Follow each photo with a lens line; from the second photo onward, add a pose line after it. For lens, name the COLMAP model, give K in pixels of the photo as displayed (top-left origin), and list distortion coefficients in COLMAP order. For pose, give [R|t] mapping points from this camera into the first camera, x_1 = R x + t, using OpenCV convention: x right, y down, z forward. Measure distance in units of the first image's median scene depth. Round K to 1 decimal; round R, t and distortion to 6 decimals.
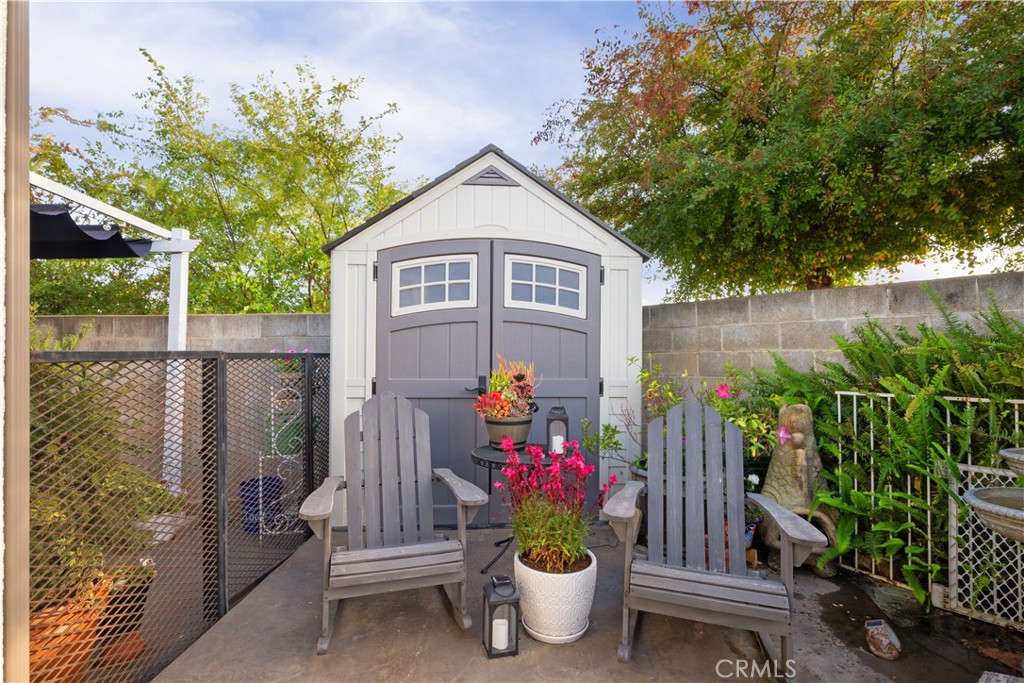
lens RADIAL K [[479.1, 0, 509.8], [0, 479.1, 339.6], [0, 0, 1]] dist [0.000265, 0.000046]
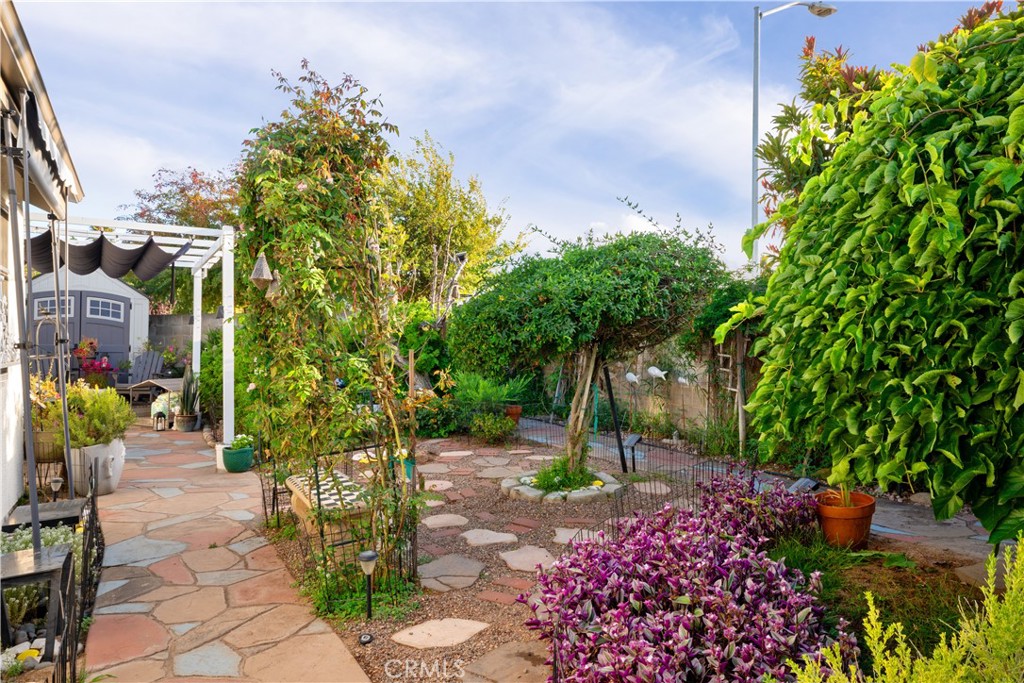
lens RADIAL K [[682.0, 0, 512.4], [0, 682.0, 343.3], [0, 0, 1]] dist [0.003056, 0.000266]
pose [[0.897355, 0.006167, 0.441267, 0.424522], [-0.009505, 0.999940, 0.005354, 0.030878], [-0.441208, -0.008999, 0.897360, -3.316771]]
